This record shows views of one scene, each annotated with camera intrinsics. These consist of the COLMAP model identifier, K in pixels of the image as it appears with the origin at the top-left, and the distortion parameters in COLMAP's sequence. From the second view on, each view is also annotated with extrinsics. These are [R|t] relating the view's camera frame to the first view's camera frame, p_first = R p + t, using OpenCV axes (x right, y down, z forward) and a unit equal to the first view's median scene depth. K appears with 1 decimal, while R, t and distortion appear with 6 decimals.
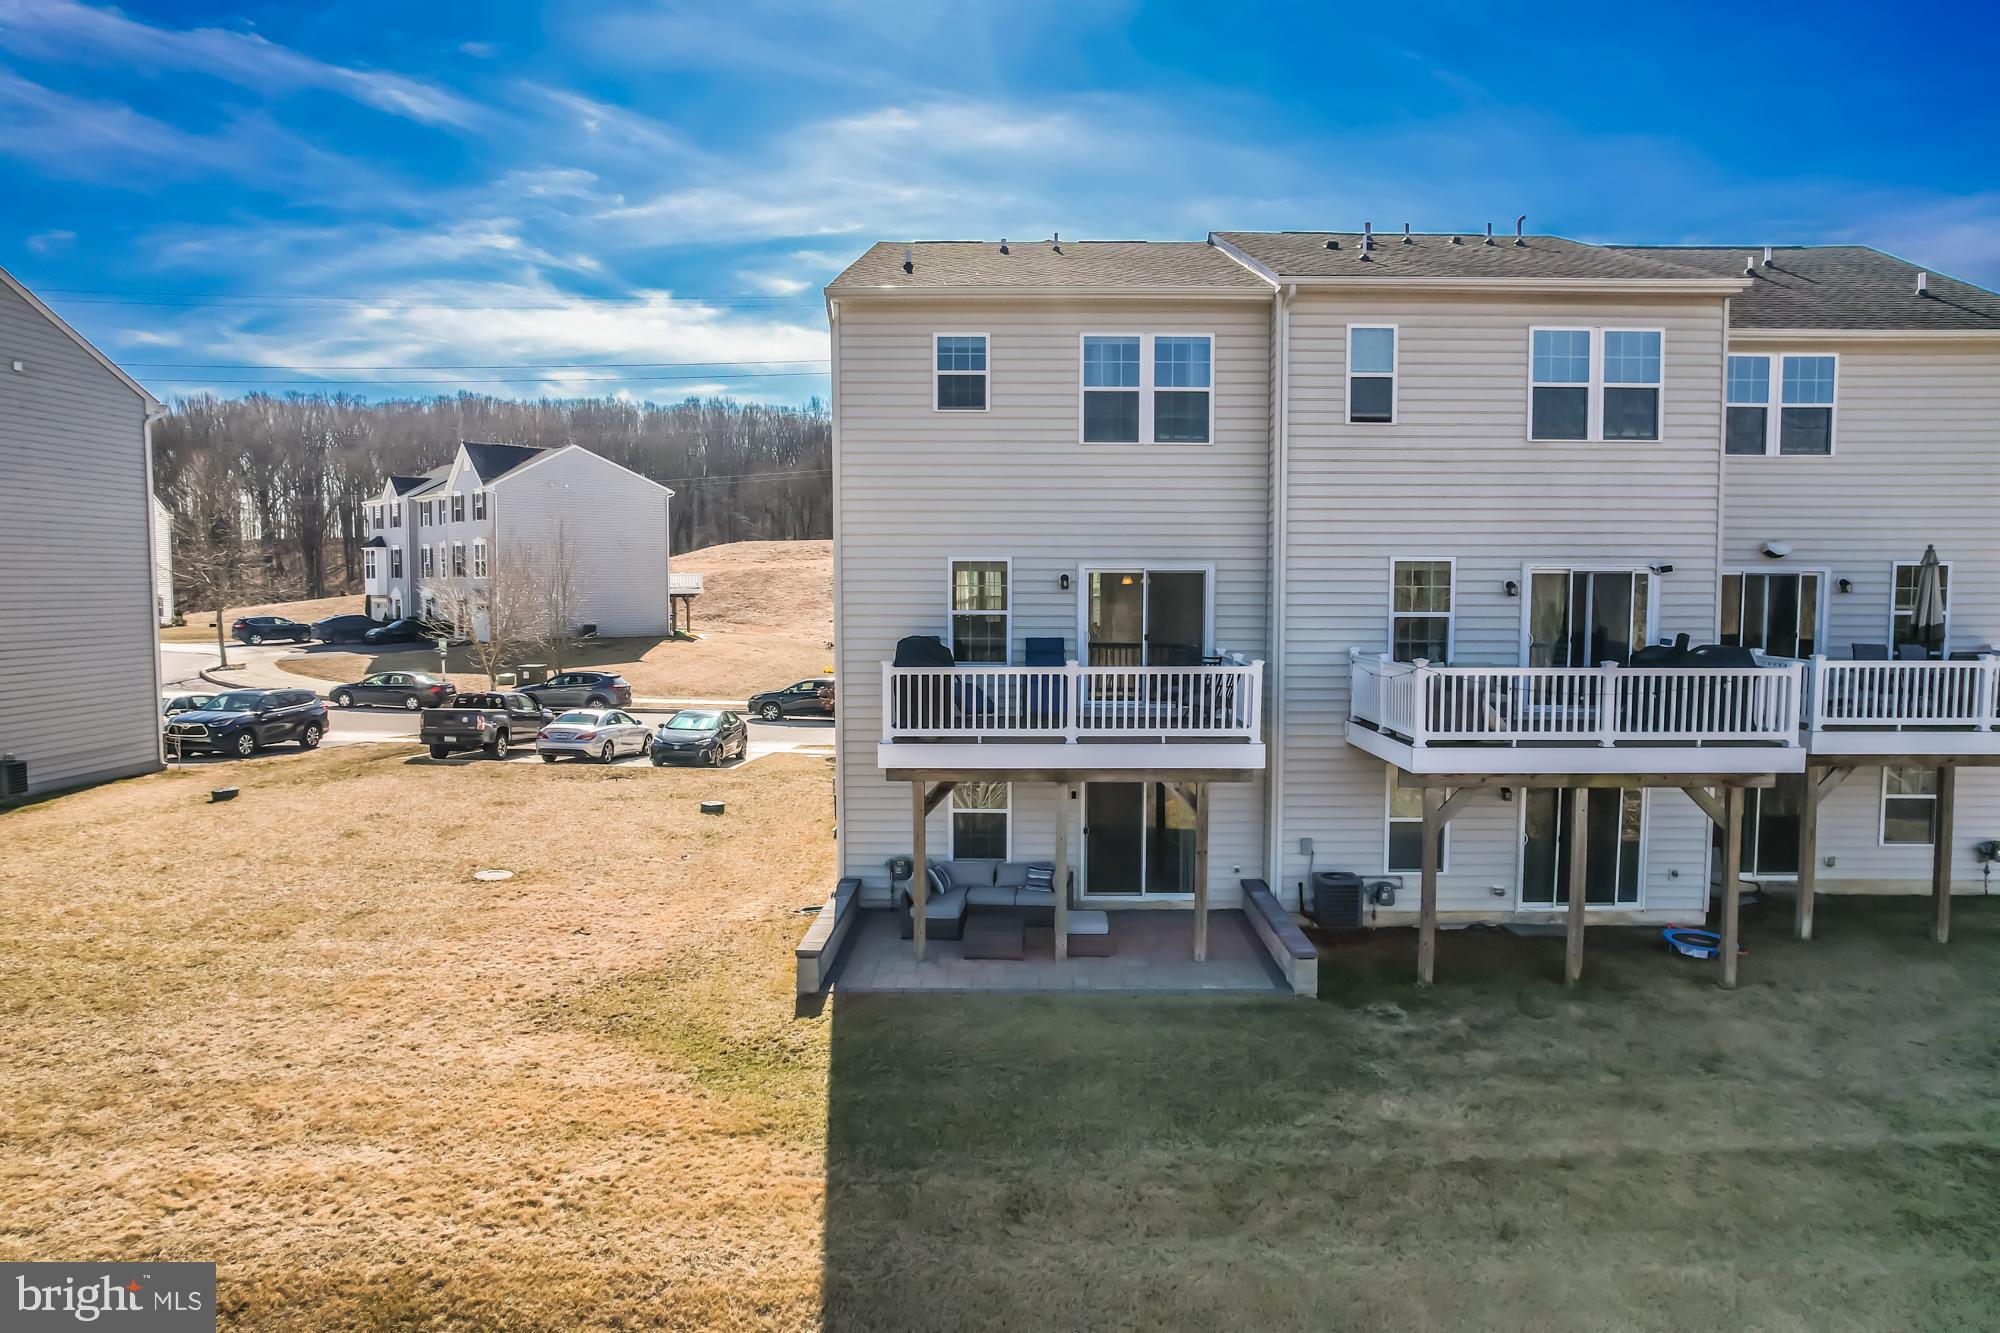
lens RADIAL K [[1280.9, 0, 1006.3], [0, 1280.9, 671.9], [0, 0, 1]] dist [-0.075062, 0.068838]
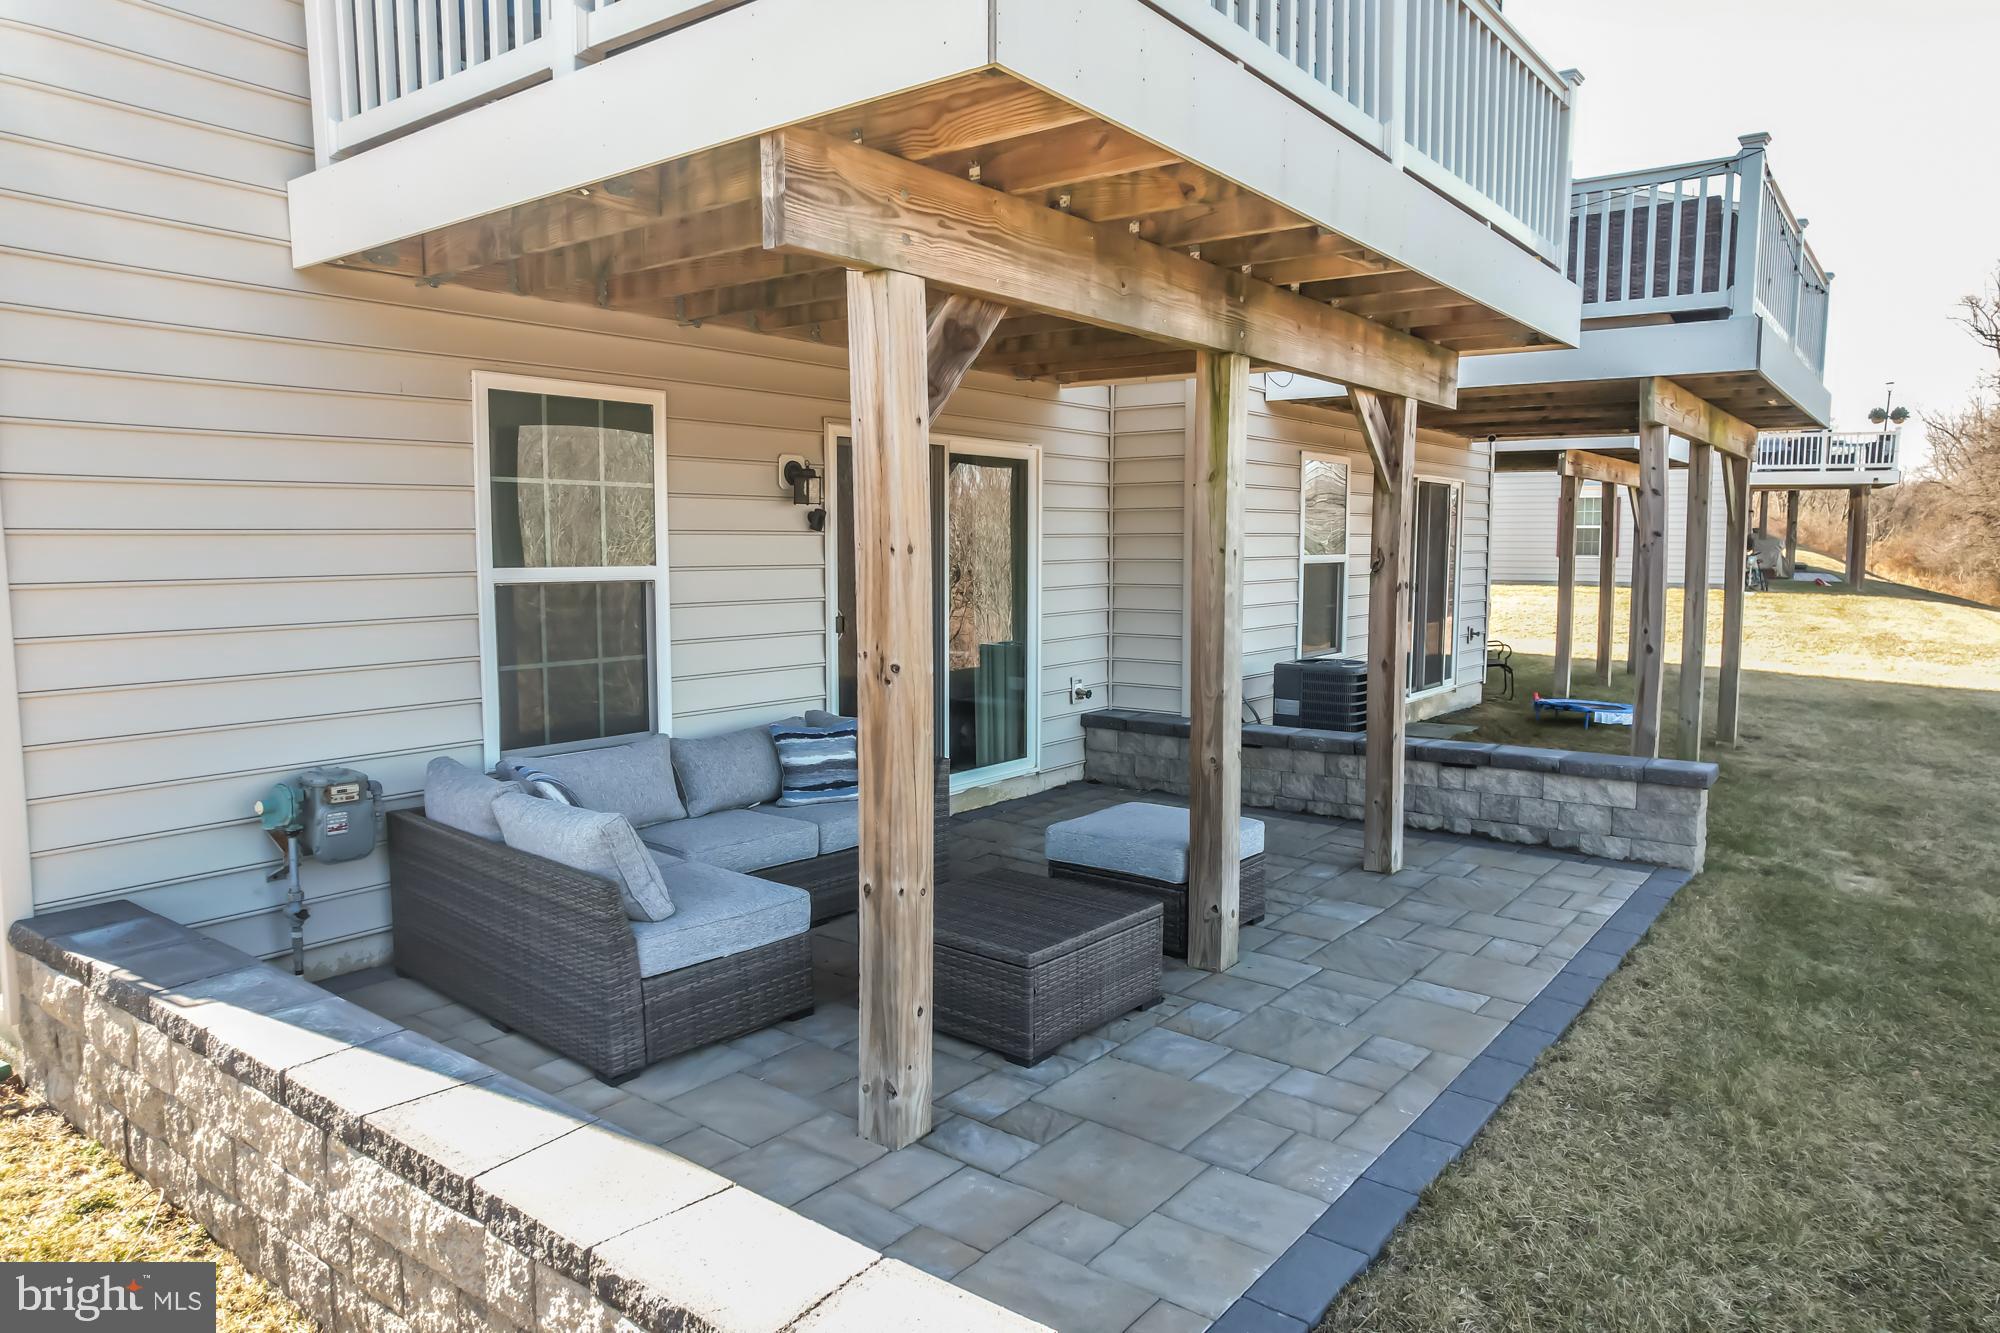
lens RADIAL K [[1280.9, 0, 1006.3], [0, 1280.9, 671.9], [0, 0, 1]] dist [-0.075062, 0.068838]
pose [[0.598244, -0.083485, 0.796953, -0.203953], [0.056295, 0.996479, 0.062128, 0.123795], [-0.799334, 0.007697, 0.600838, 0.785163]]
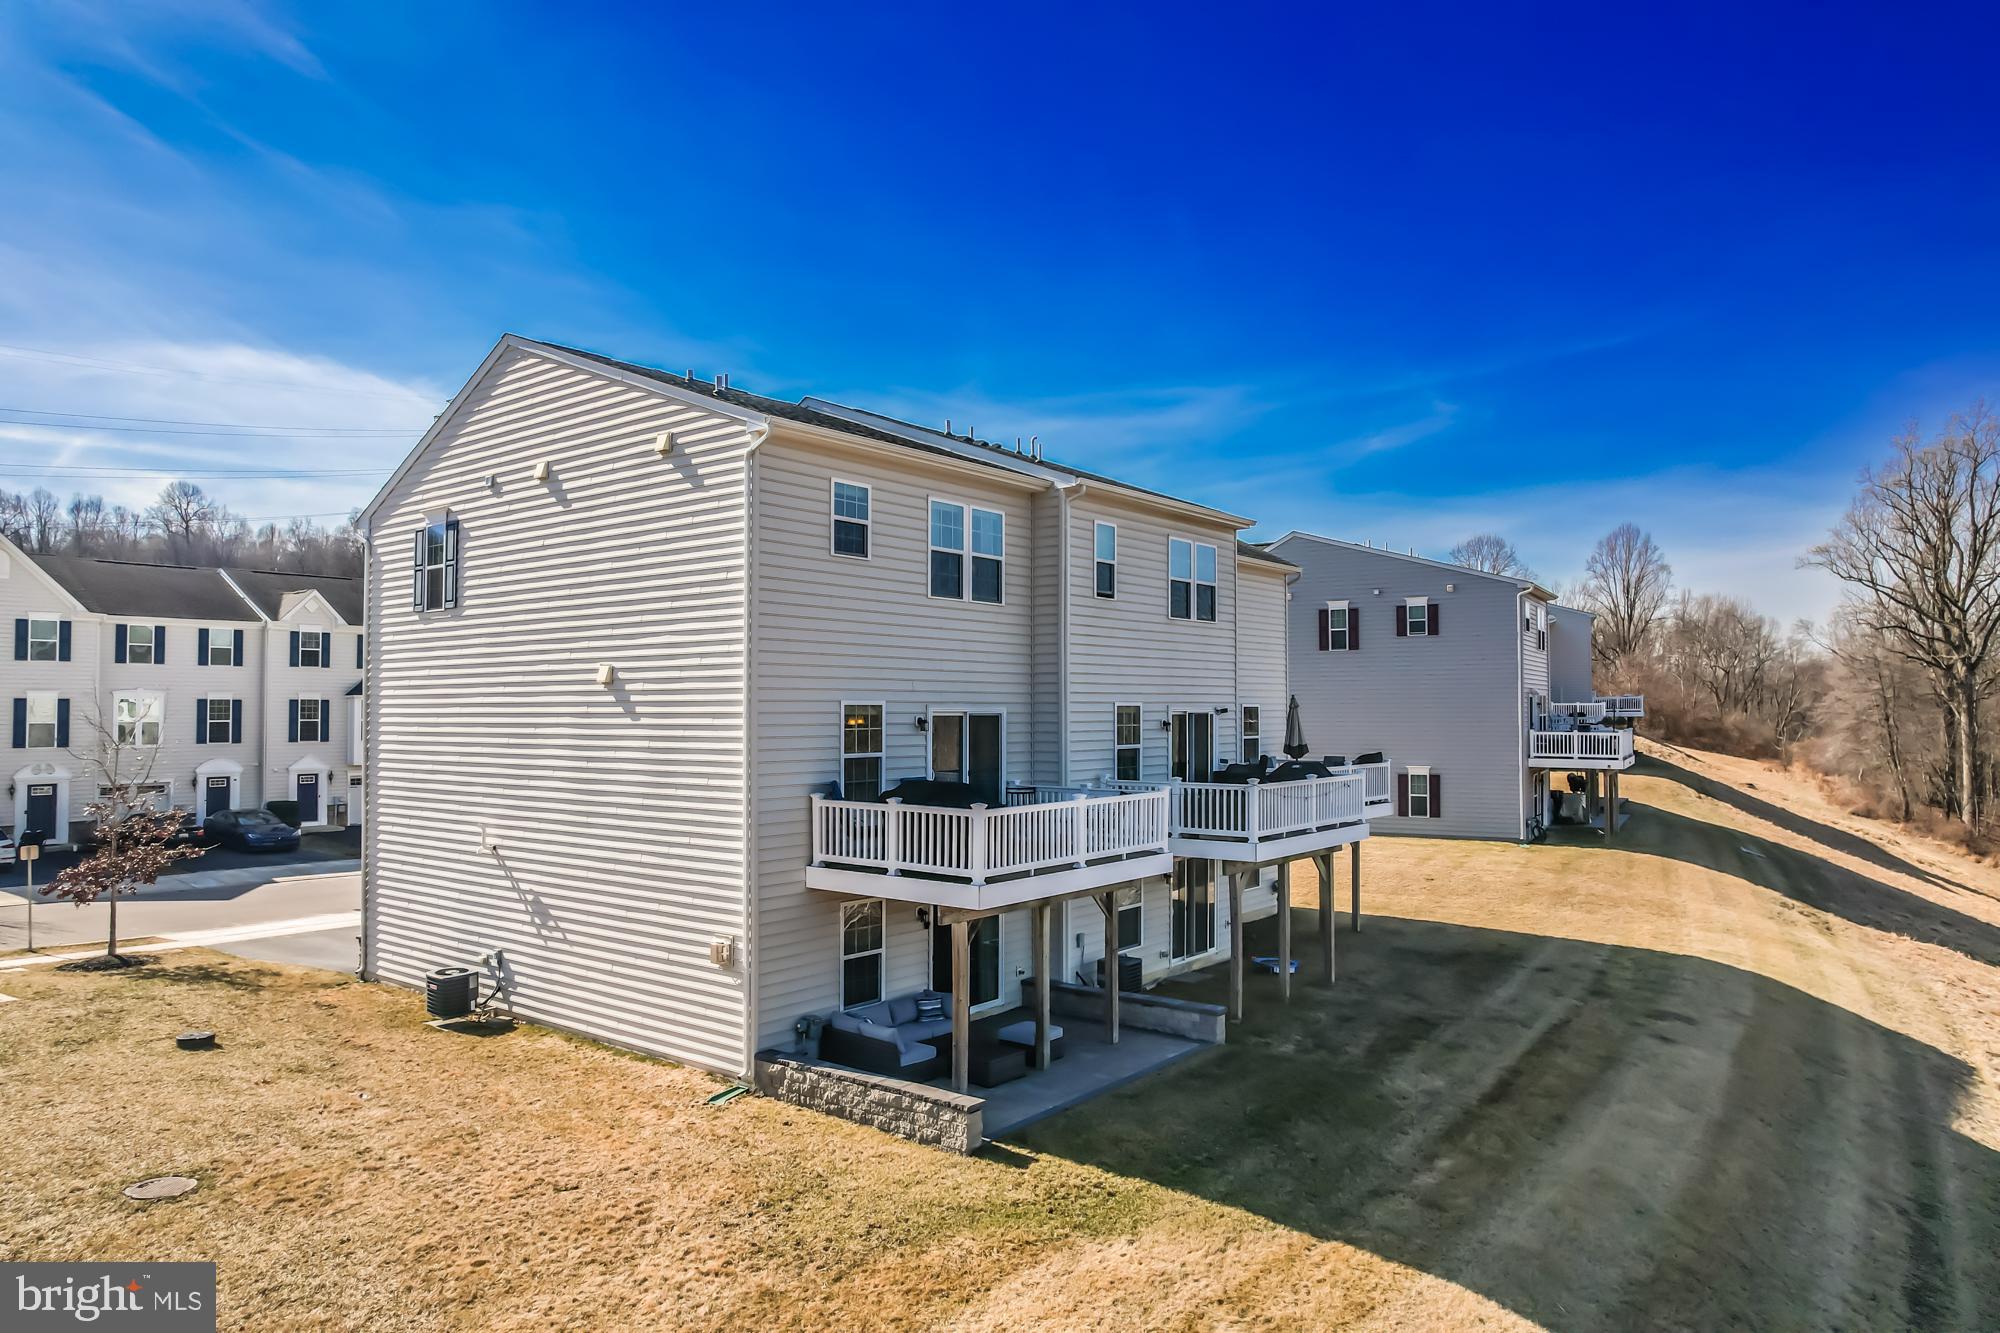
lens RADIAL K [[1280.9, 0, 1006.3], [0, 1280.9, 671.9], [0, 0, 1]] dist [-0.075062, 0.068838]
pose [[0.606119, 0.021844, 0.795074, -0.784403], [0.056899, 0.995871, -0.070737, -0.035700], [-0.793336, 0.088114, 0.602374, 0.306538]]
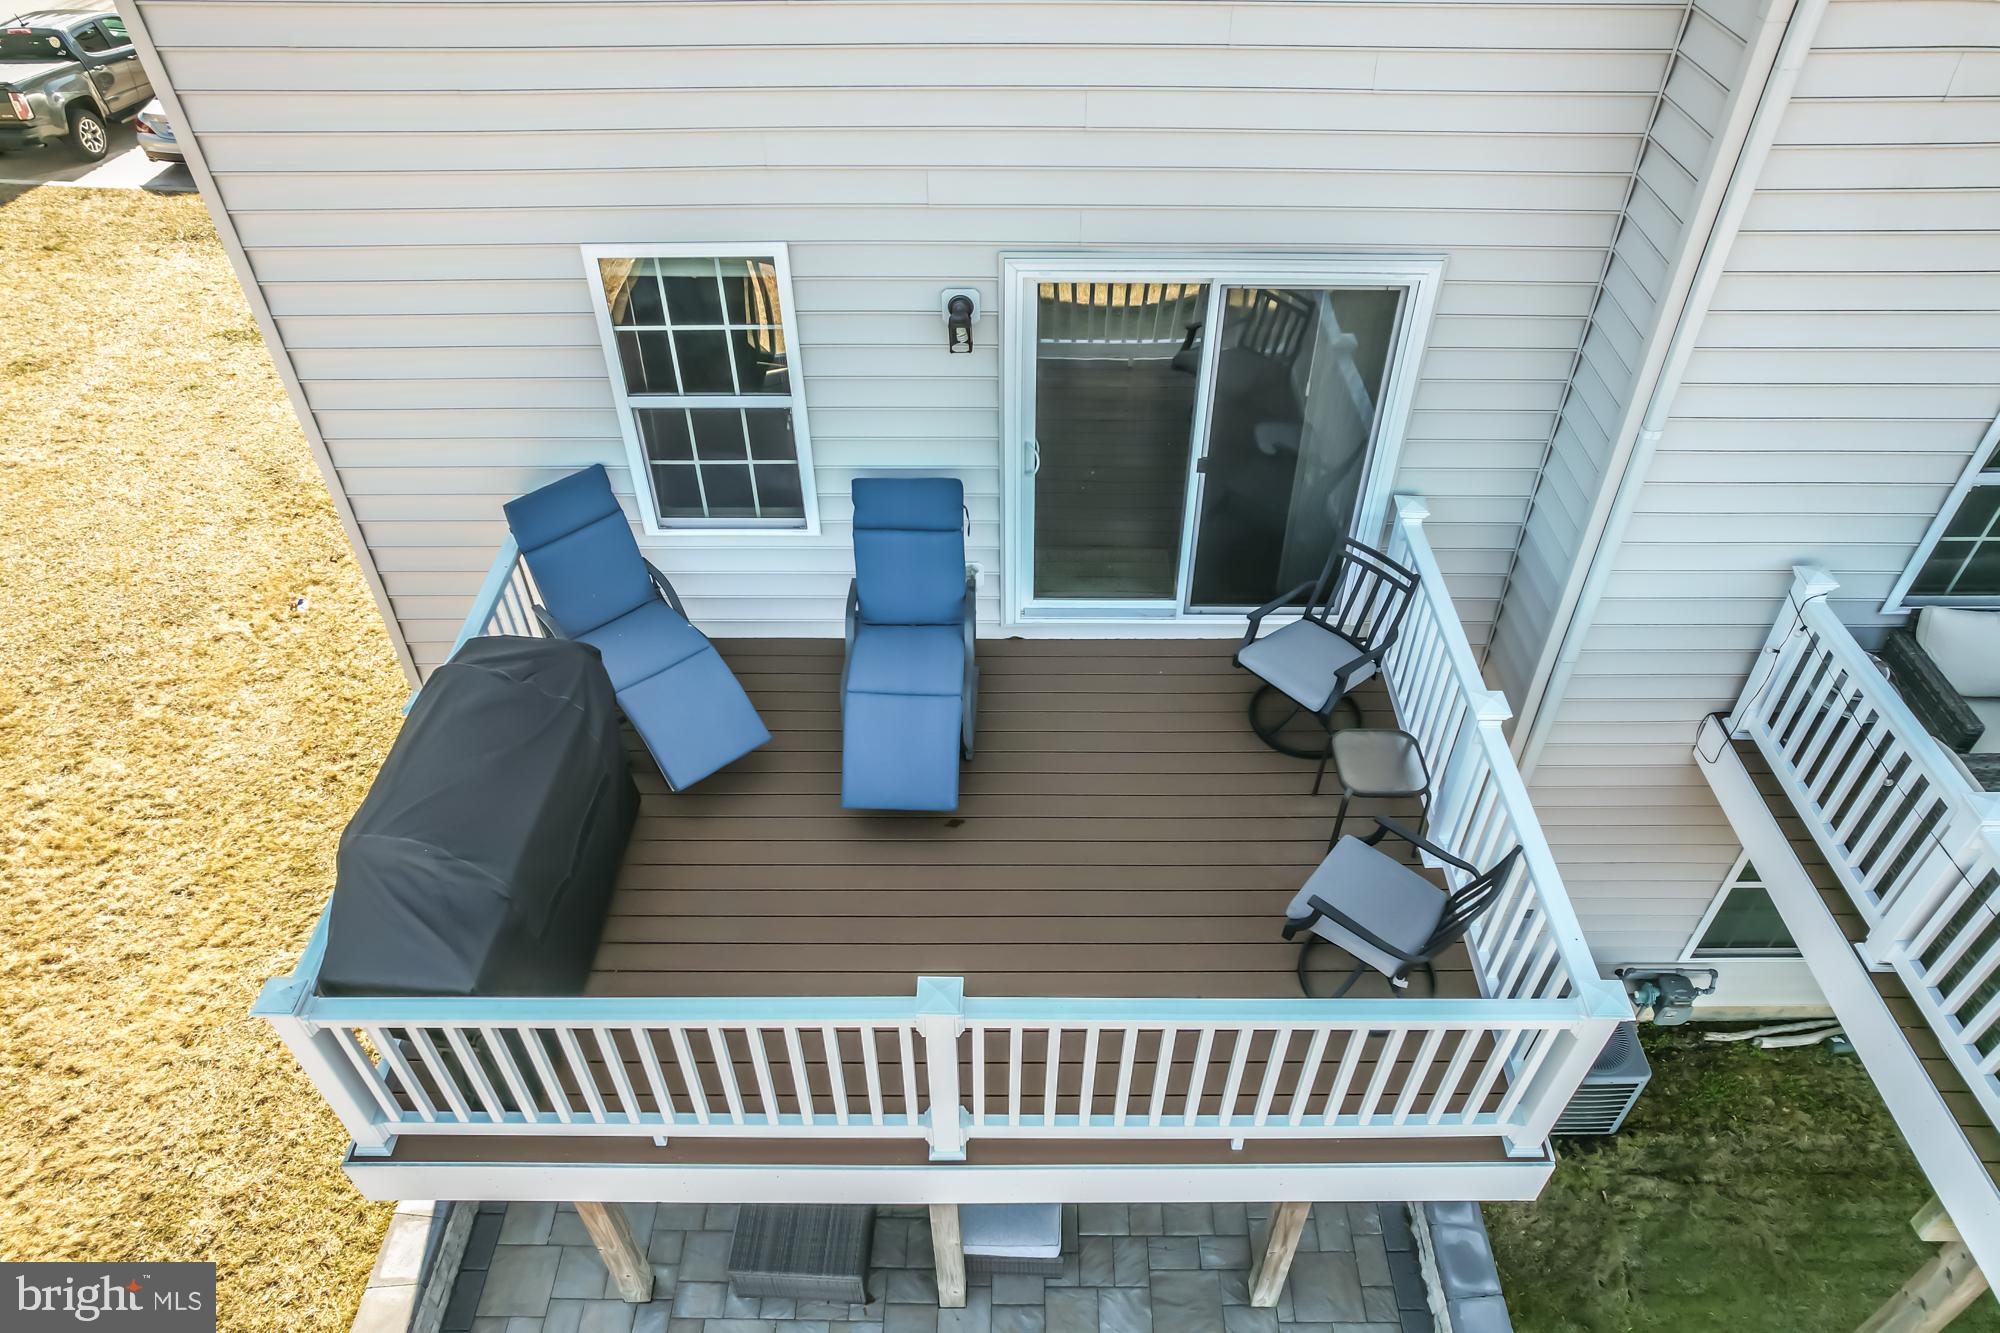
lens RADIAL K [[1280.9, 0, 1006.3], [0, 1280.9, 671.9], [0, 0, 1]] dist [-0.075062, 0.068838]
pose [[0.999958, -0.008346, 0.003895, 0.056556], [0.004180, 0.788123, 0.615504, -0.202324], [-0.008207, -0.615462, 0.788124, 0.718868]]
